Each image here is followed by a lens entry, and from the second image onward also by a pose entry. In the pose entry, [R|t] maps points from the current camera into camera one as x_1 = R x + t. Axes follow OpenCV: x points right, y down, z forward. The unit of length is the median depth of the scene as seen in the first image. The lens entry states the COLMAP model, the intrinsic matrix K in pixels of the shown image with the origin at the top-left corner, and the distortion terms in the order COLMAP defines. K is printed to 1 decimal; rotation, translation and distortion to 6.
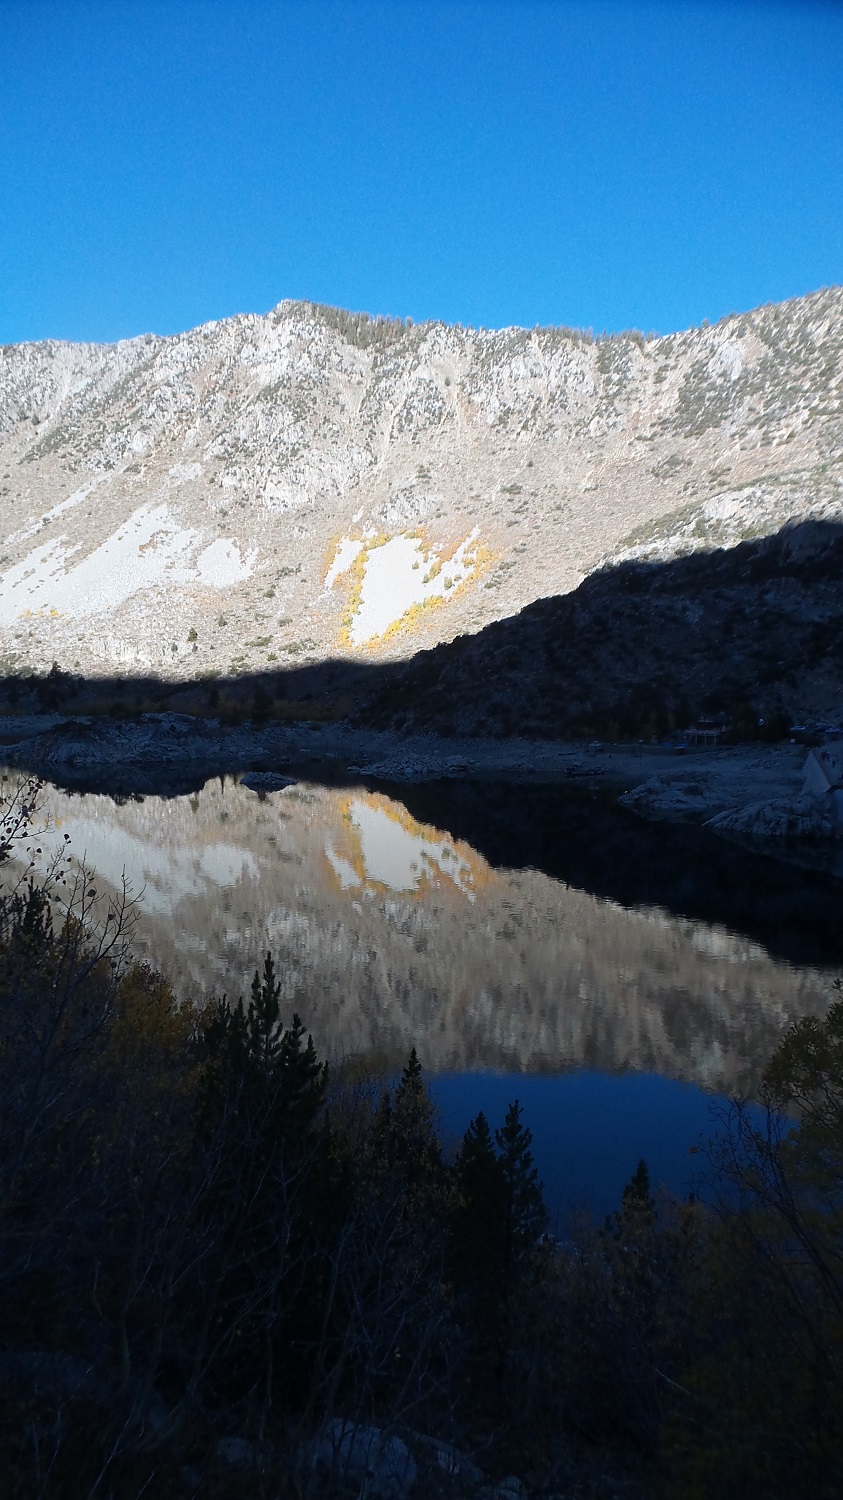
lens RADIAL K [[1086.0, 0, 420.0], [0, 1086.0, 758.8], [0, 0, 1]] dist [-0.017947, -0.021302]
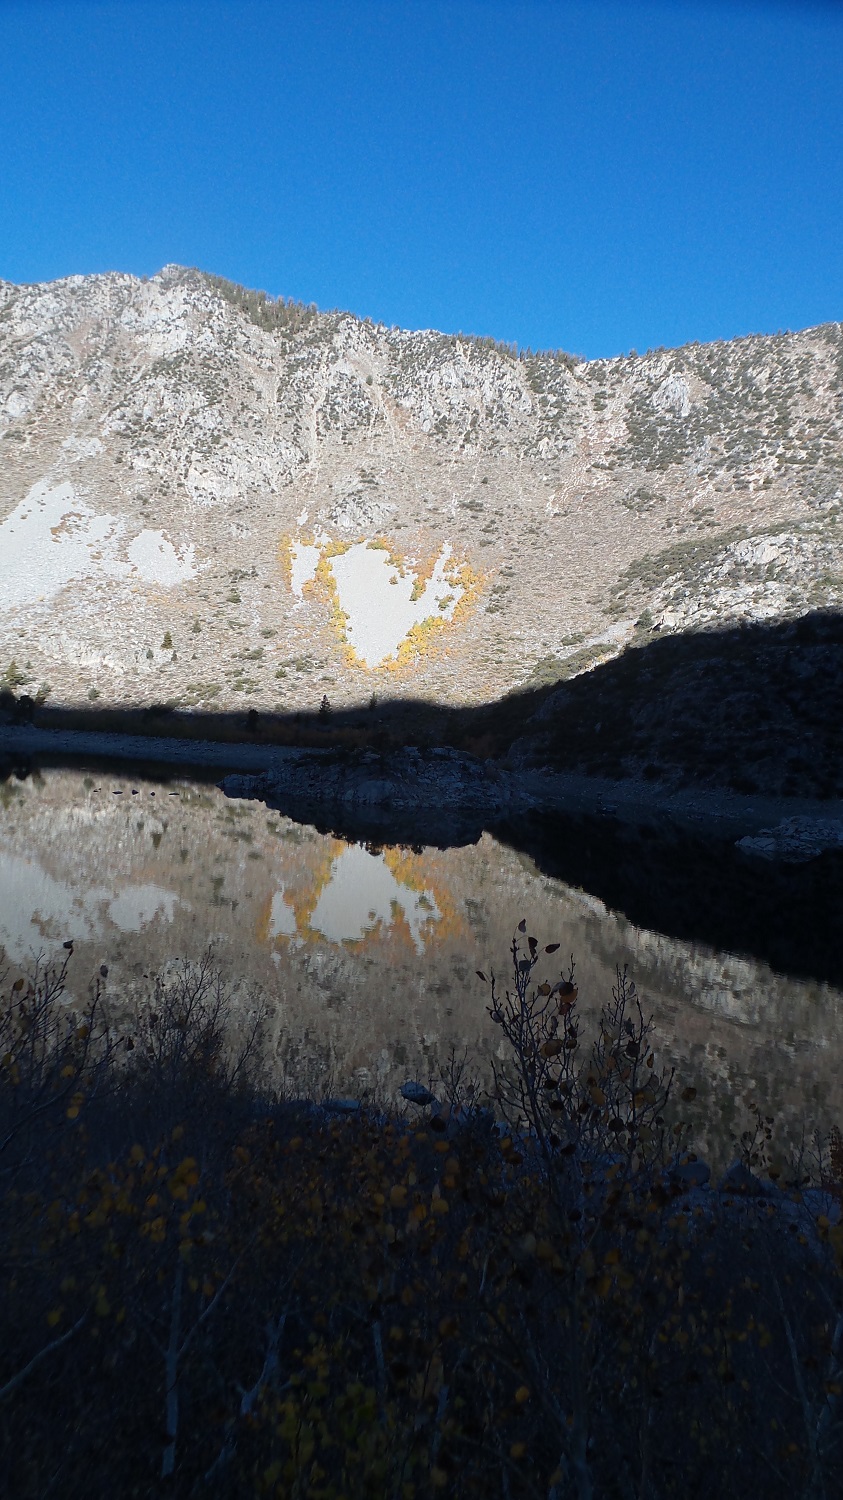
lens RADIAL K [[1179.0, 0, 421.3], [0, 1179.0, 747.8], [0, 0, 1]] dist [-0.022885, 0.024013]
pose [[0.967919, 0.049978, 0.246241, -0.187113], [-0.041825, 0.998393, -0.038230, -0.002043], [-0.247756, 0.026705, 0.968454, 0.040269]]
